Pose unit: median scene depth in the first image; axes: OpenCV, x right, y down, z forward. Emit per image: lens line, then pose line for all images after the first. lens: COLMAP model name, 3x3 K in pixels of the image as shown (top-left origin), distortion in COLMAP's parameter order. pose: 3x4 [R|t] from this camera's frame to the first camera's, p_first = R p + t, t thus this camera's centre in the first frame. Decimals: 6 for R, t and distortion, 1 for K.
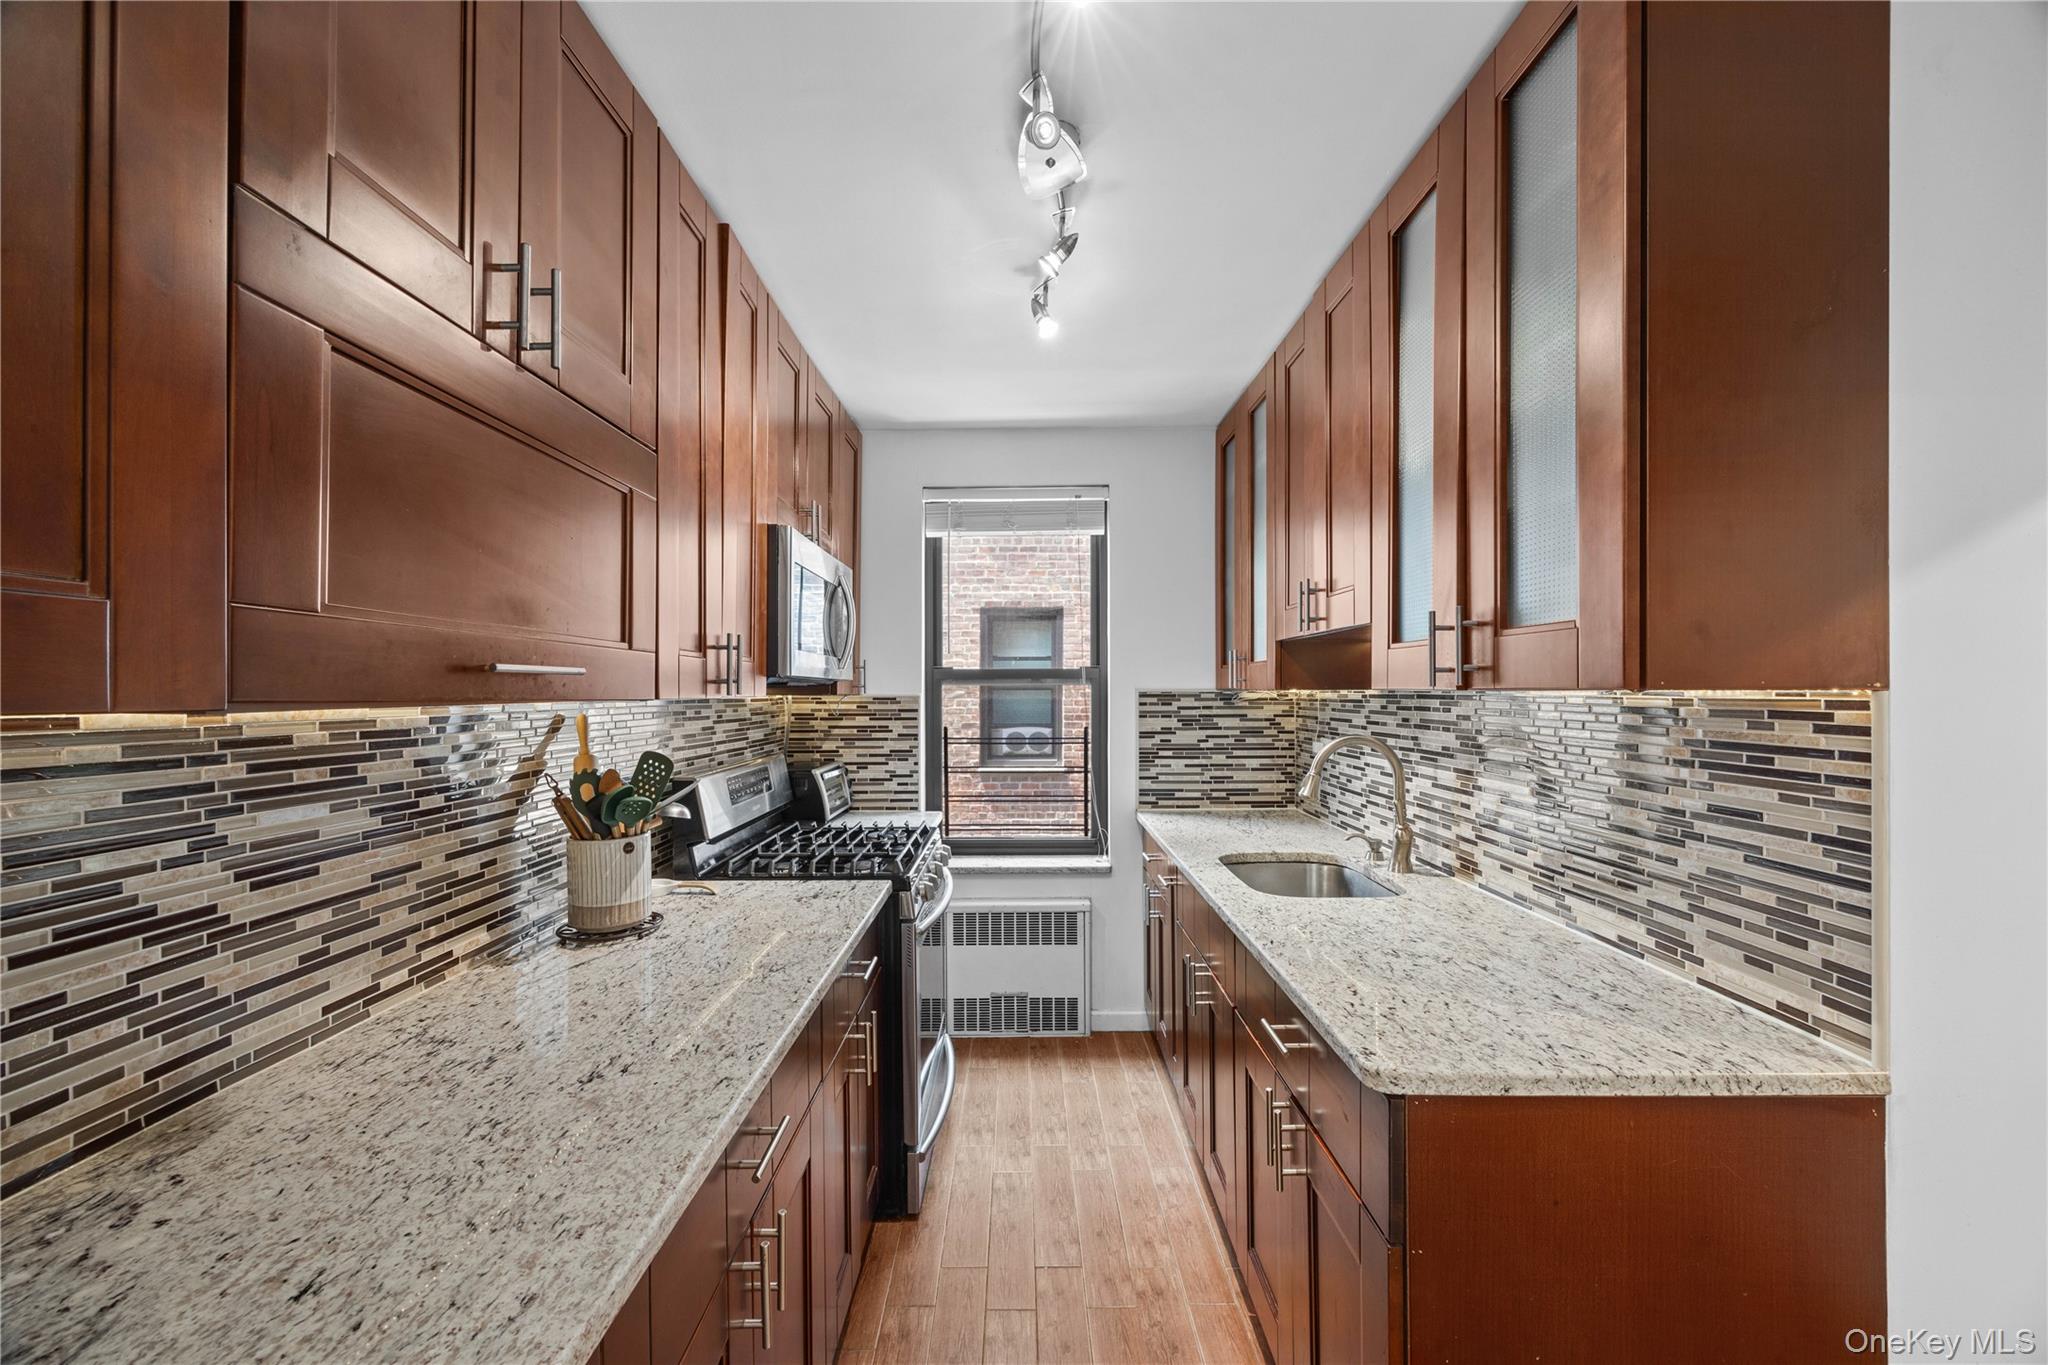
lens RADIAL K [[789.4, 0, 1024.0], [0, 789.4, 690.5], [0, 0, 1]] dist [-0.002686, 0.000689]
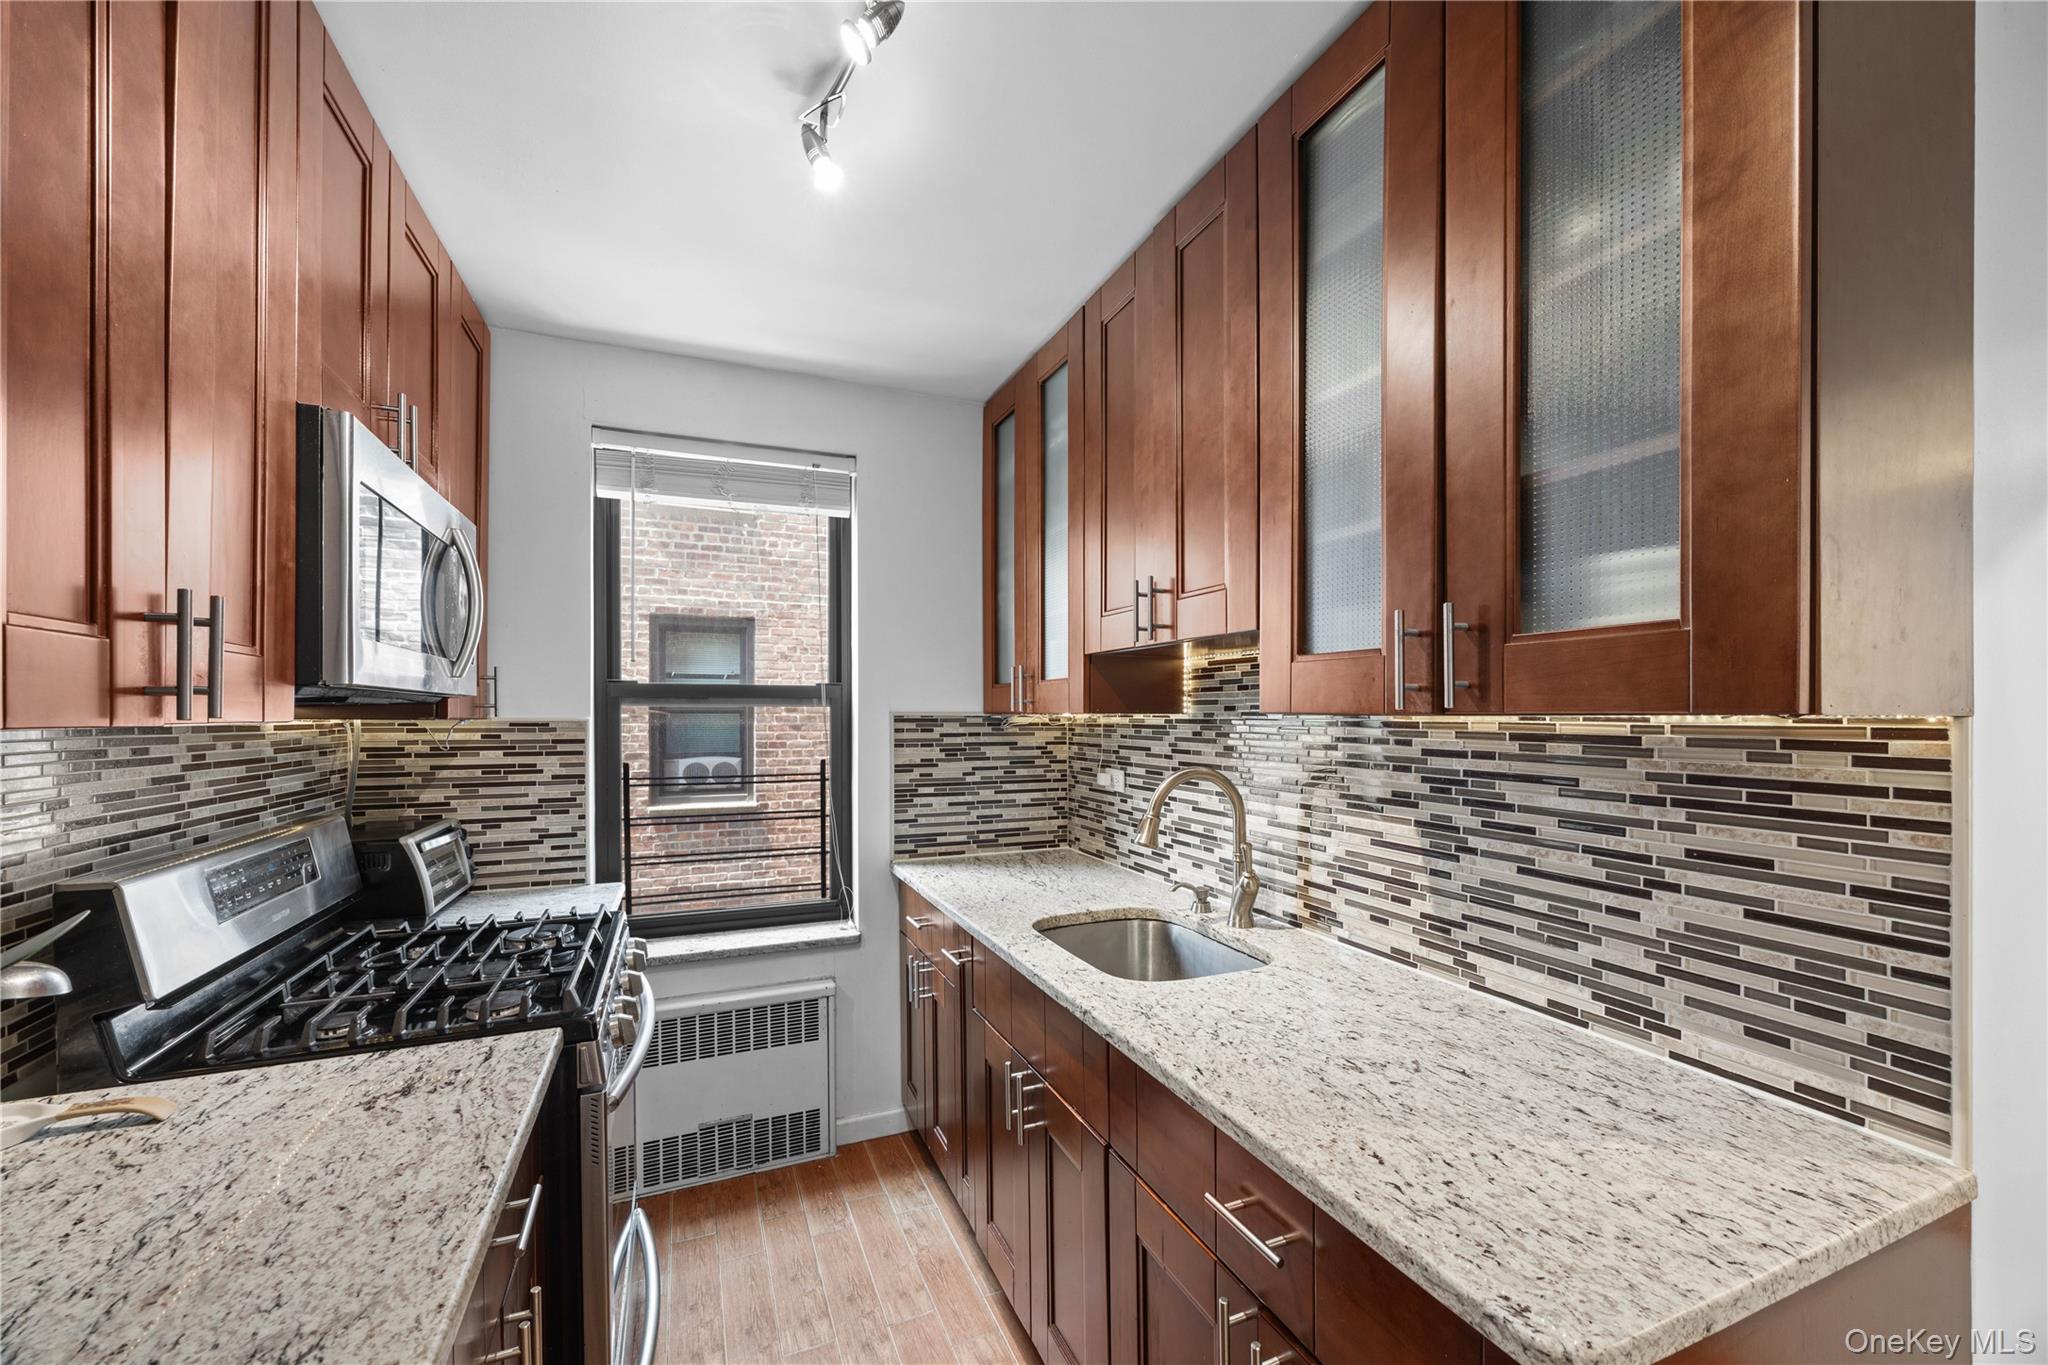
lens RADIAL K [[789.4, 0, 1020.1], [0, 789.4, 721.7], [0, 0, 1]] dist [-0.002686, 0.000689]
pose [[0.919921, -0.000097, 0.392103, -0.088317], [-0.003504, 0.999958, 0.008468, 0.001054], [-0.392087, -0.009163, 0.919882, 0.336043]]
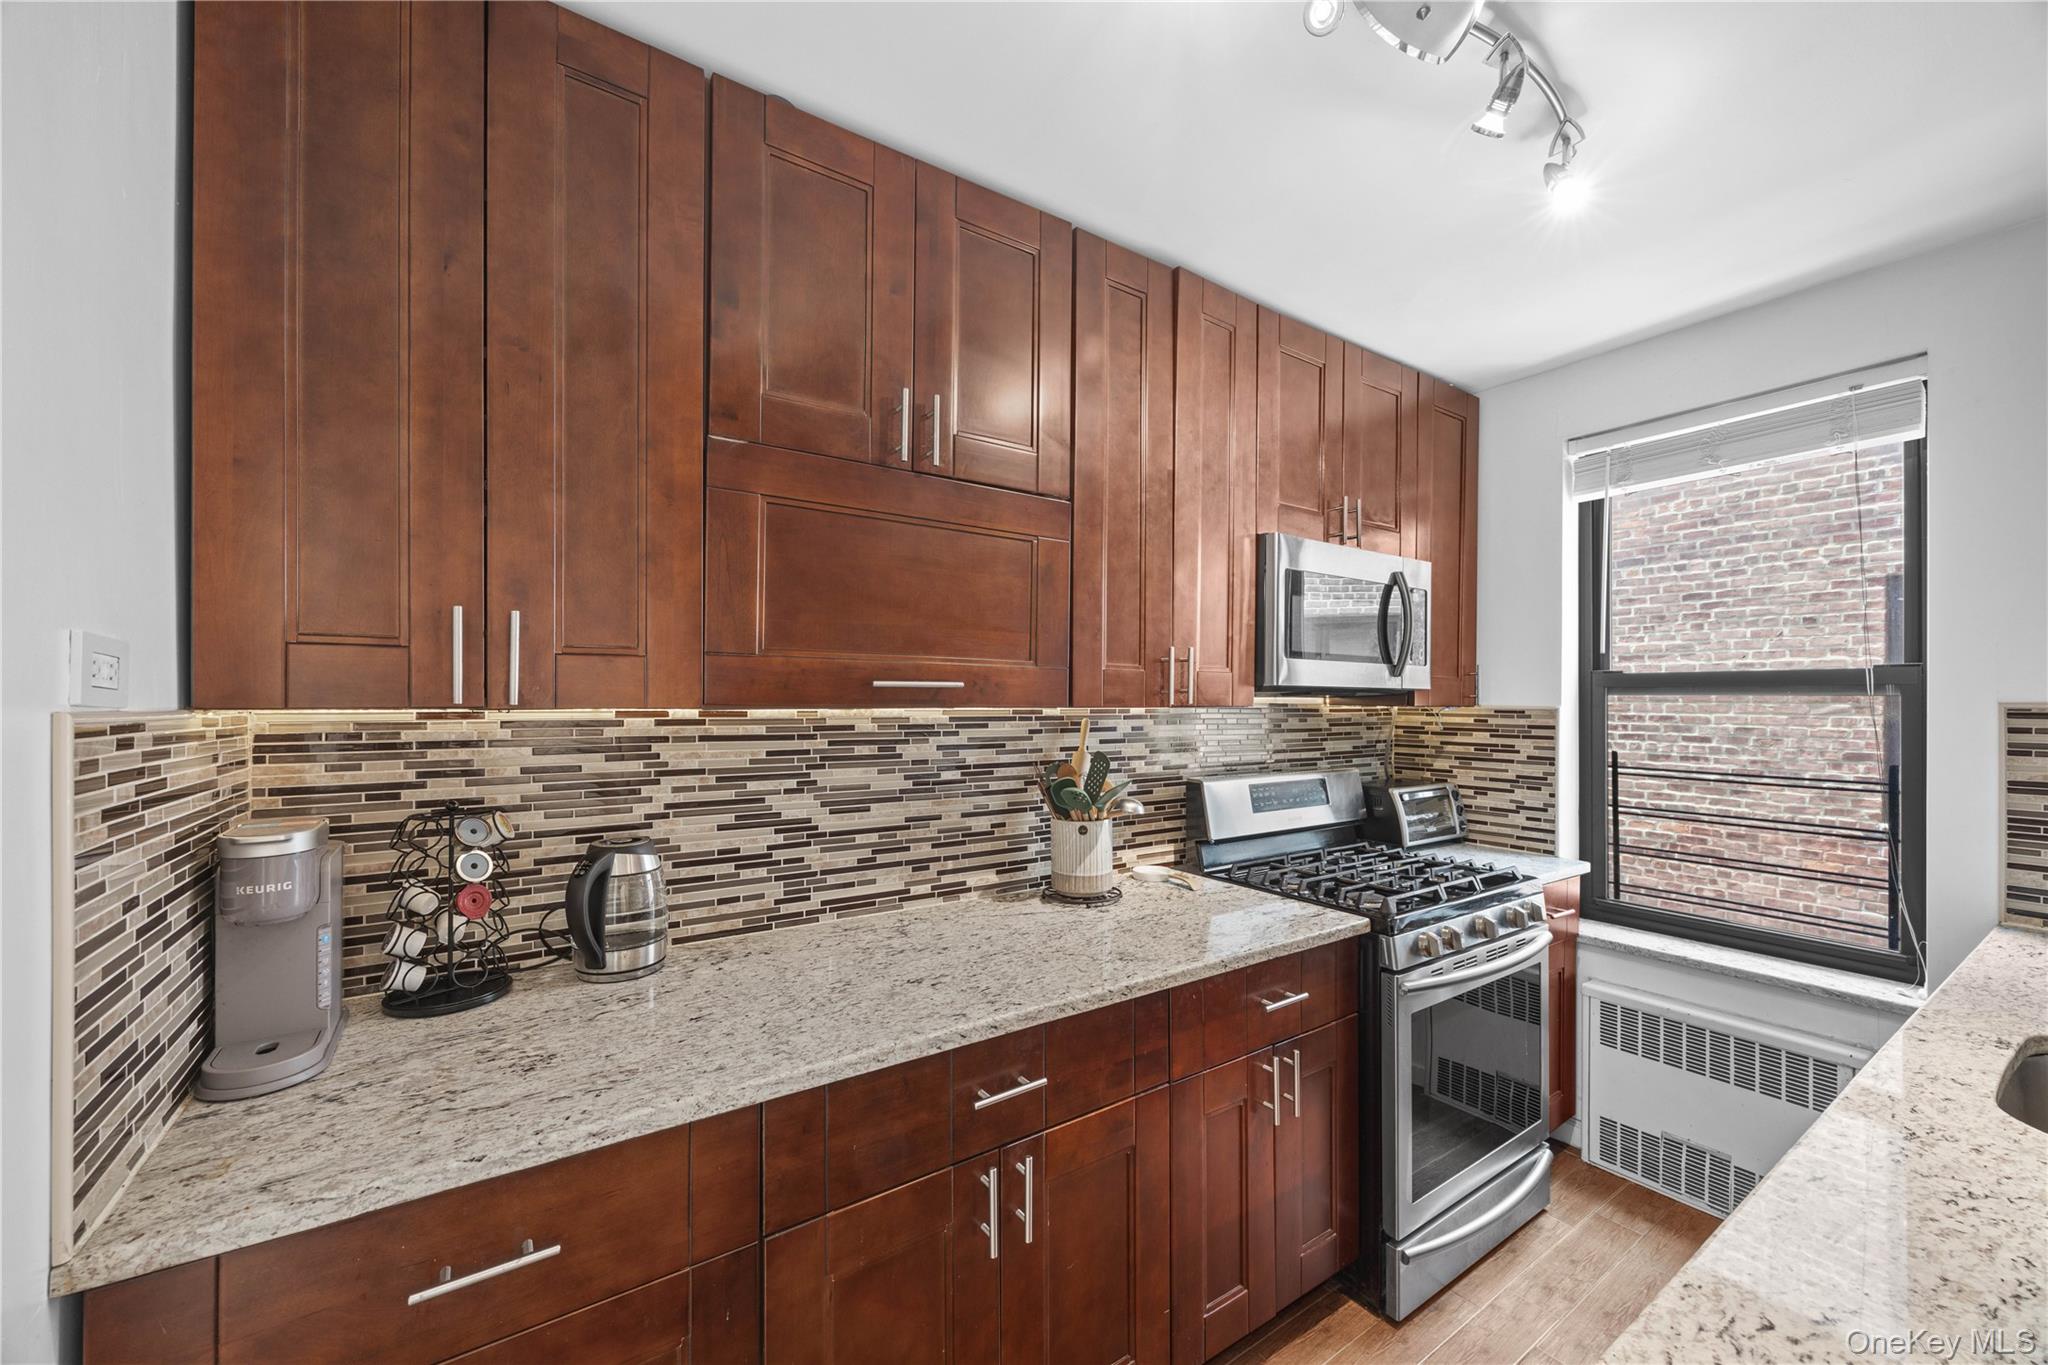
lens RADIAL K [[789.4, 0, 1013.3], [0, 789.4, 696.0], [0, 0, 1]] dist [-0.002686, 0.000689]
pose [[0.550338, 0.001916, -0.834940, 0.368670], [-0.005920, 0.999981, -0.001607, -0.002349], [0.834921, 0.005827, 0.550339, 0.204042]]
